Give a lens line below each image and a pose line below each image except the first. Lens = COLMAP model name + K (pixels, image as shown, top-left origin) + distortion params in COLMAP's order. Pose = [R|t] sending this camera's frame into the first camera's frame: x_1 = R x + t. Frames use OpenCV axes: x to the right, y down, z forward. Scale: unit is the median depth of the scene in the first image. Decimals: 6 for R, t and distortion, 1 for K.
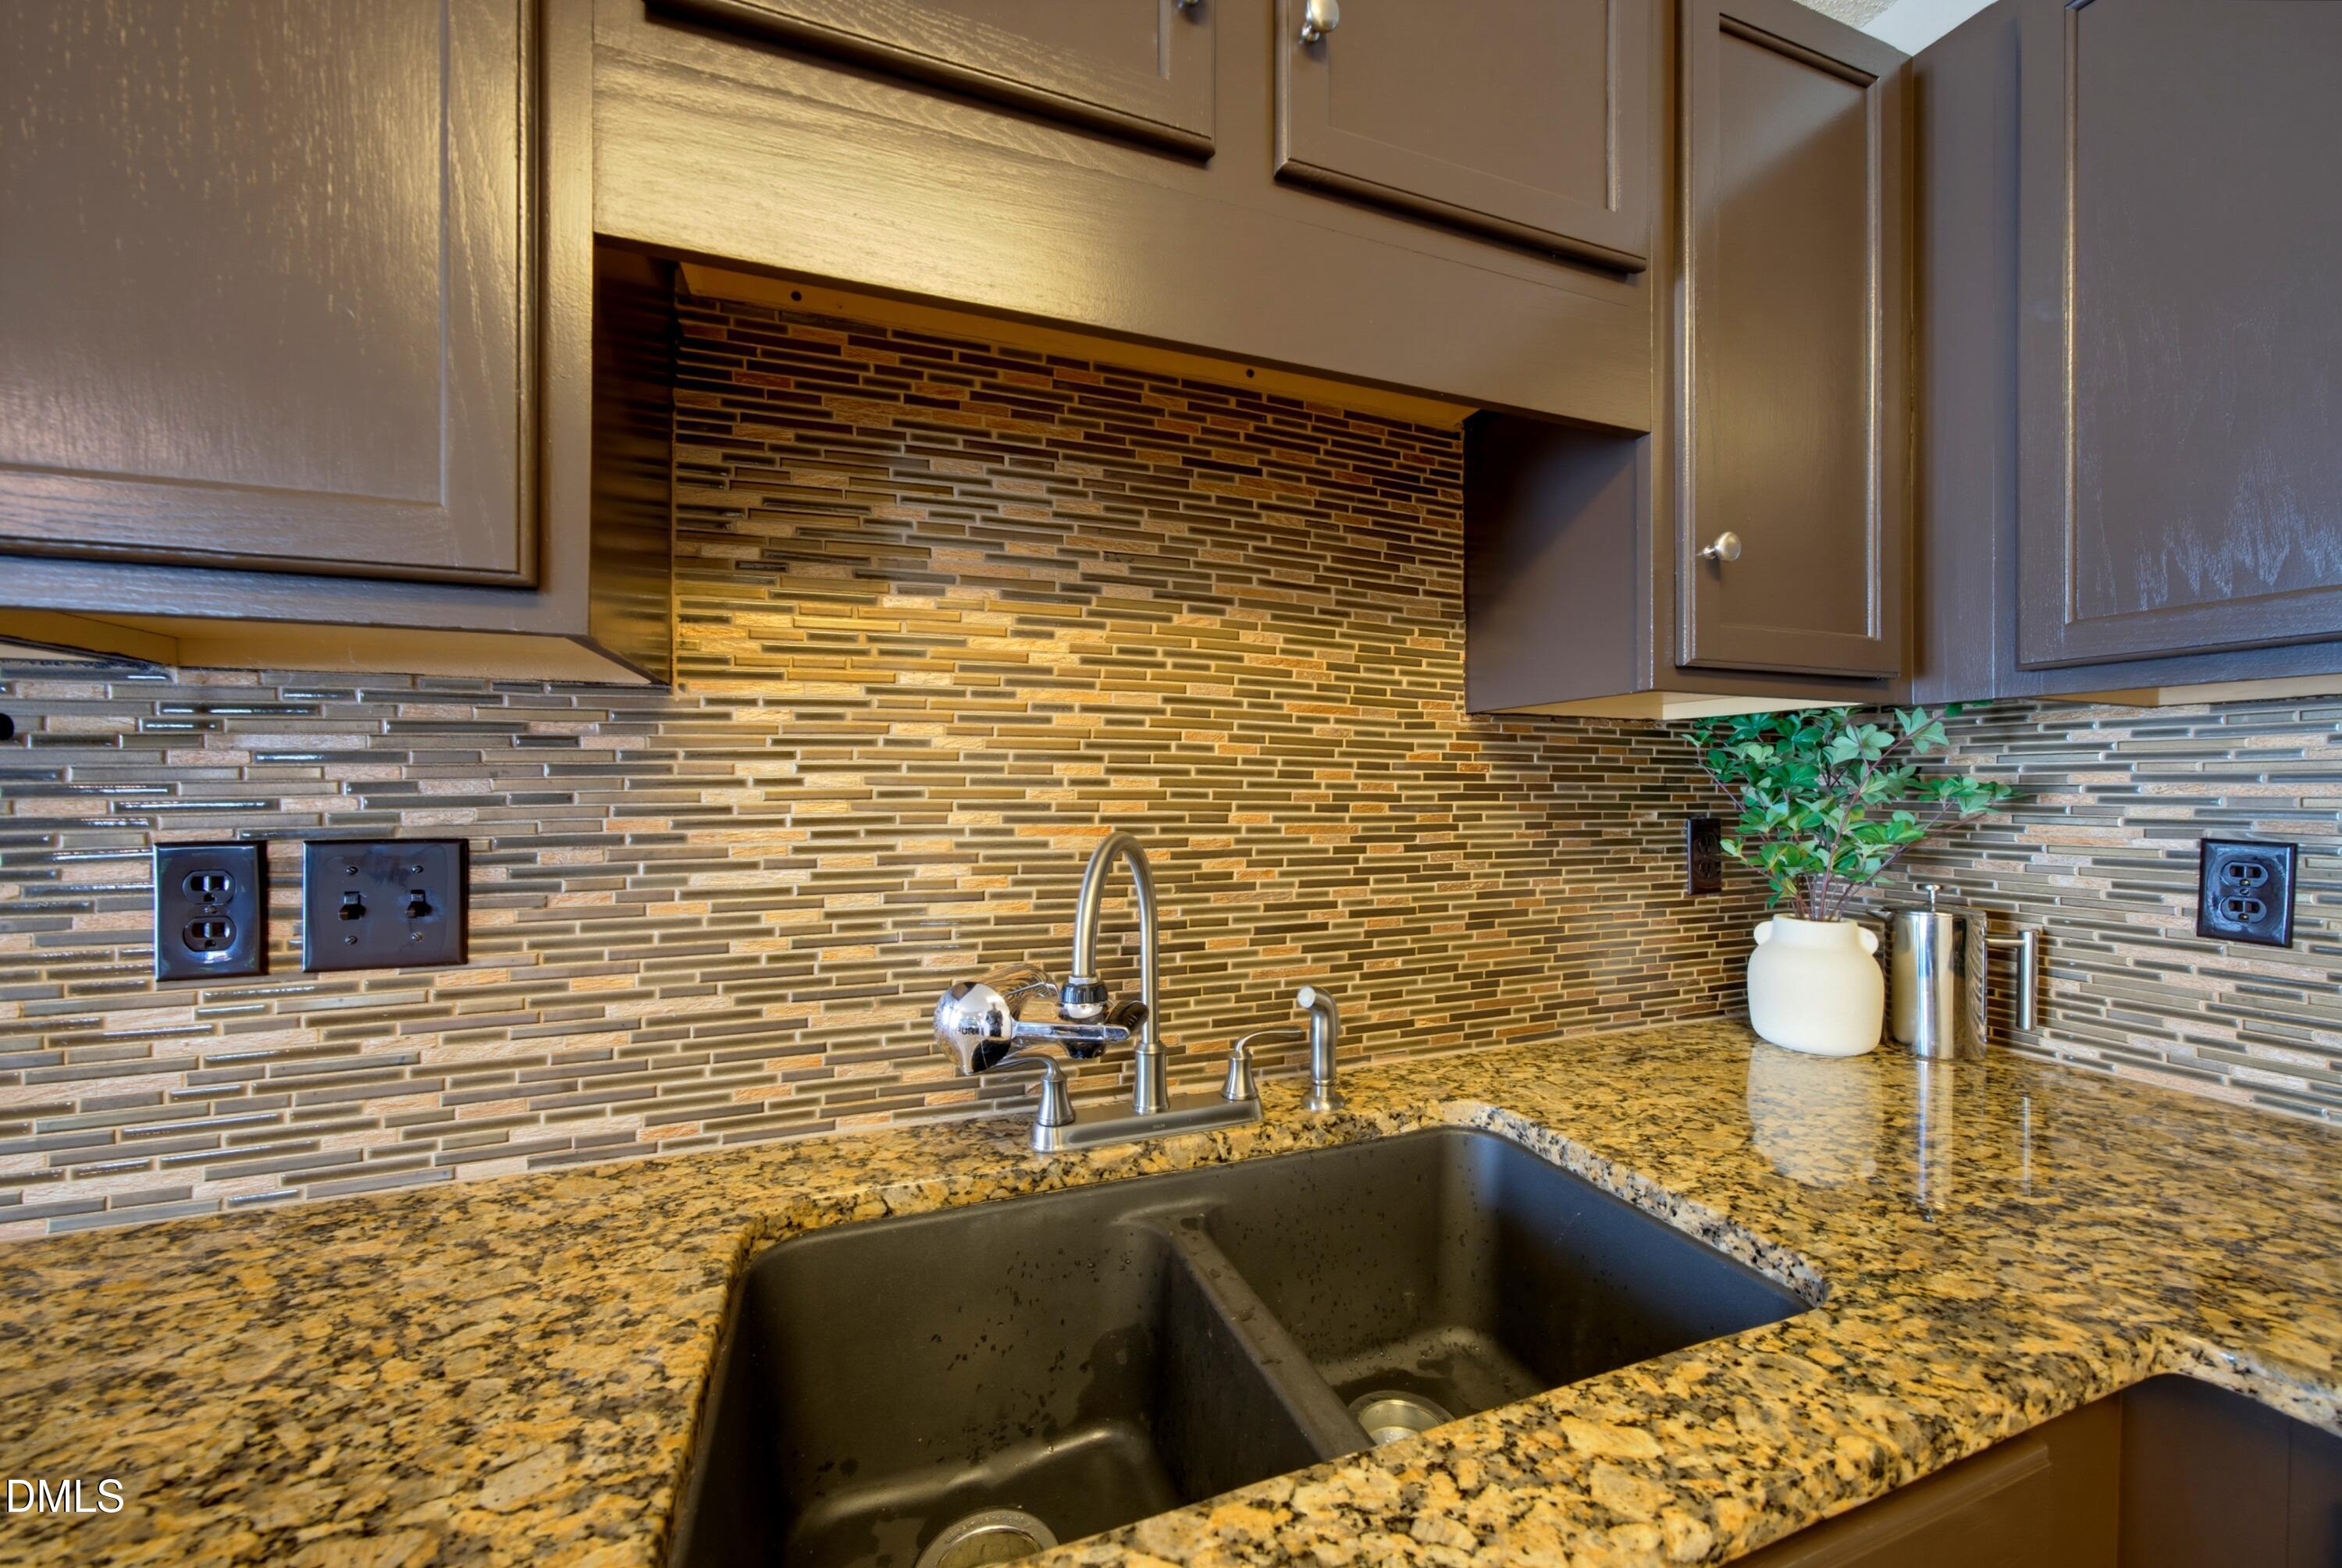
lens RADIAL K [[857.6, 0, 1171.0], [0, 857.6, 784.0], [0, 0, 1]] dist [0.000243, 0.000090]
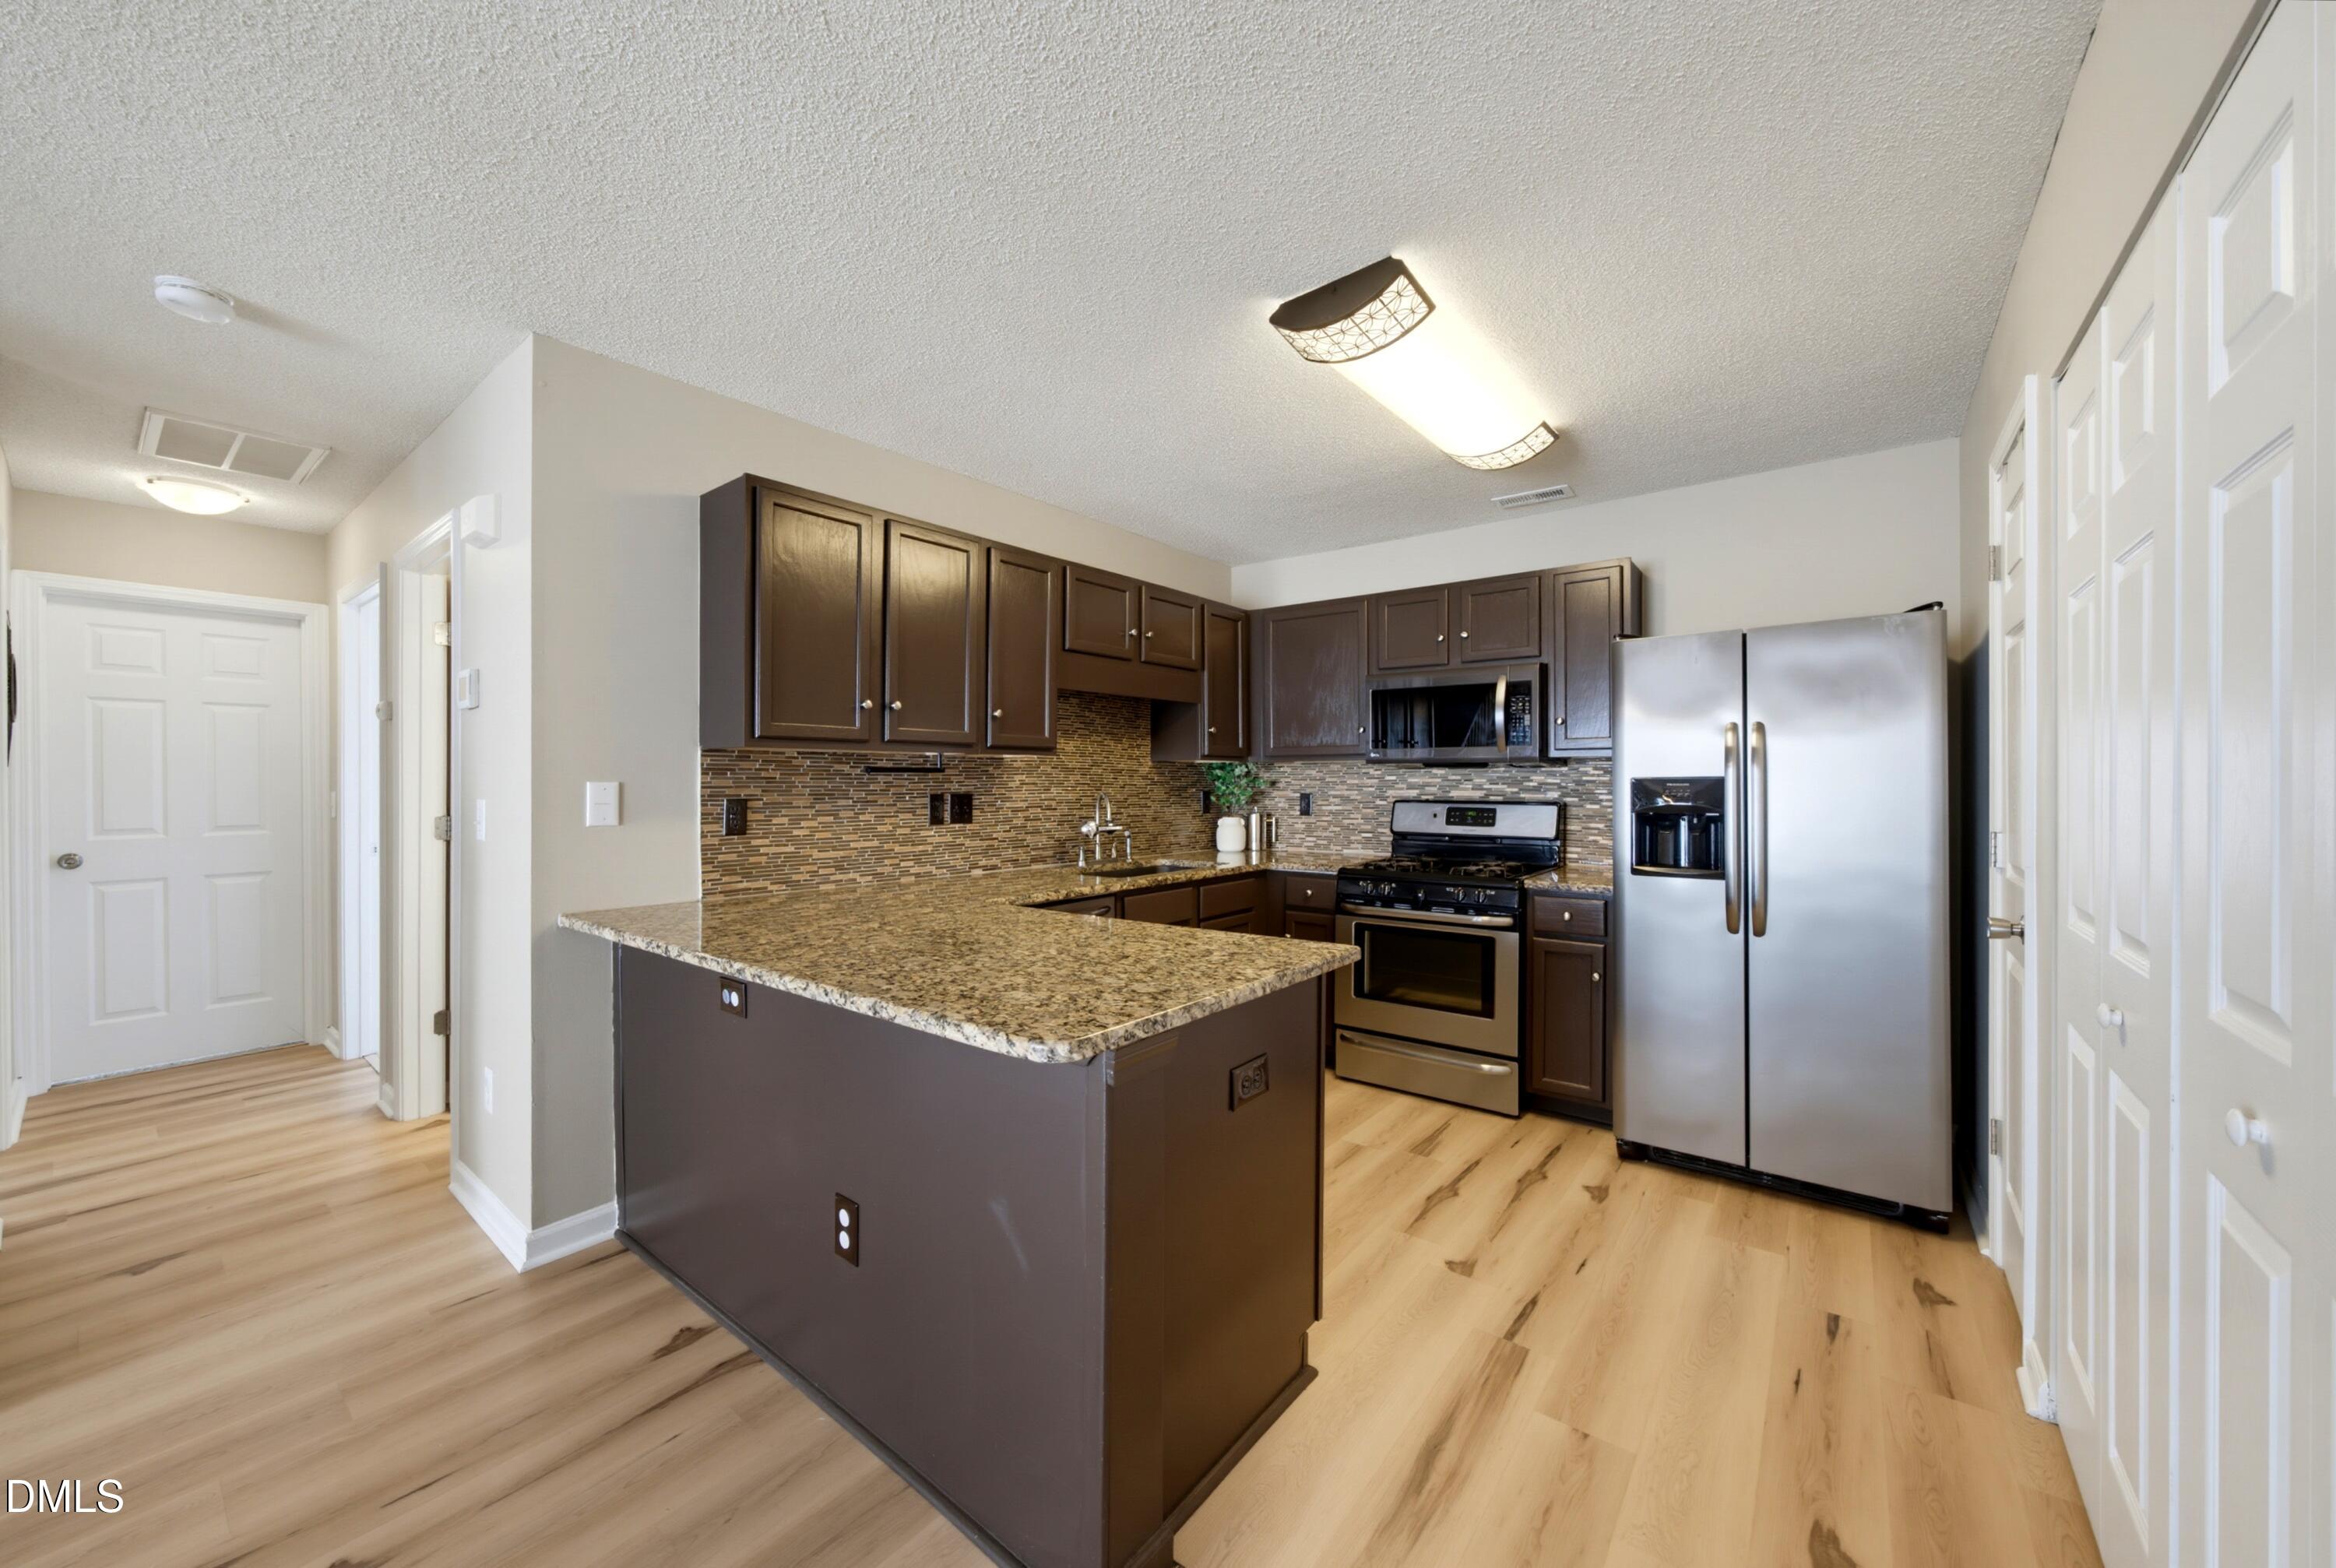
lens RADIAL K [[855.5, 0, 1168.0], [0, 855.5, 784.0], [0, 0, 1]] dist [0.000243, 0.000090]
pose [[0.860200, -0.002903, 0.509948, -1.756468], [0.001388, 0.999993, 0.003351, -0.000435], [-0.509954, -0.002174, 0.860199, -2.614040]]
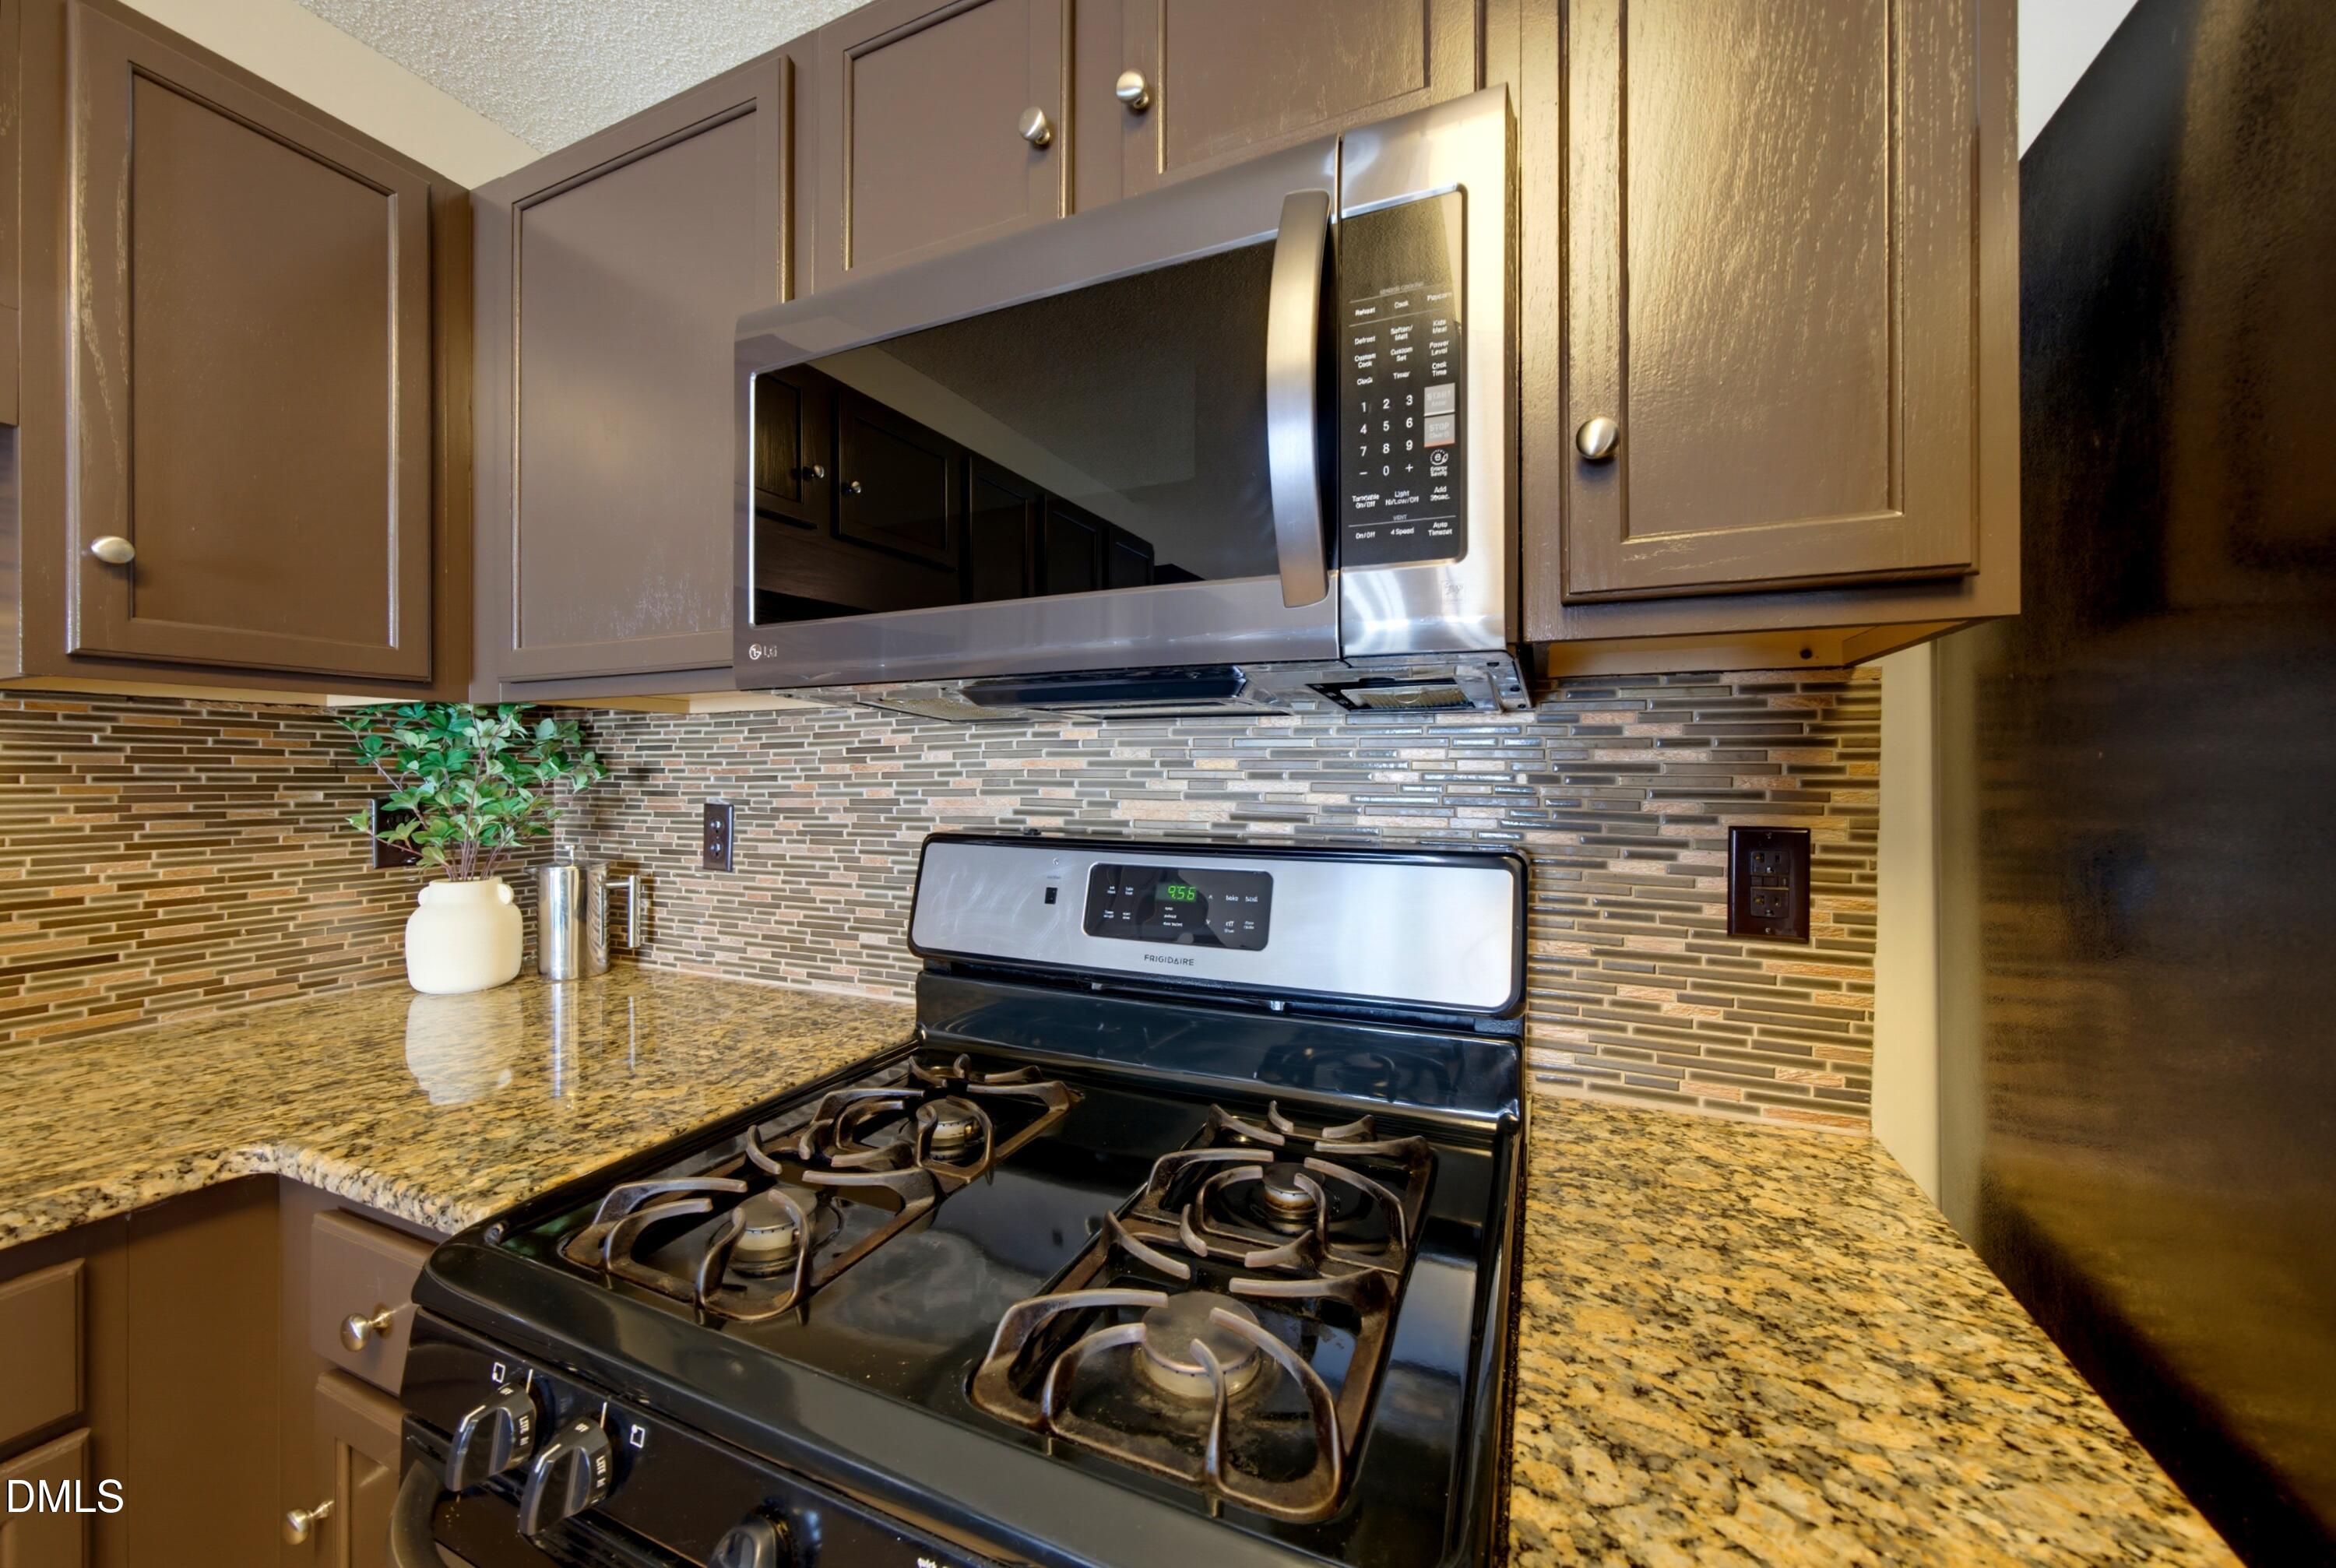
lens RADIAL K [[863.0, 0, 1162.5], [0, 863.0, 768.5], [0, 0, 1]] dist [-0.005689, 0.000281]
pose [[0.702393, 0.000293, 0.711790, 0.714417], [0.000561, 0.999999, -0.000966, 0.005670], [-0.711790, 0.001078, 0.702392, -0.640305]]
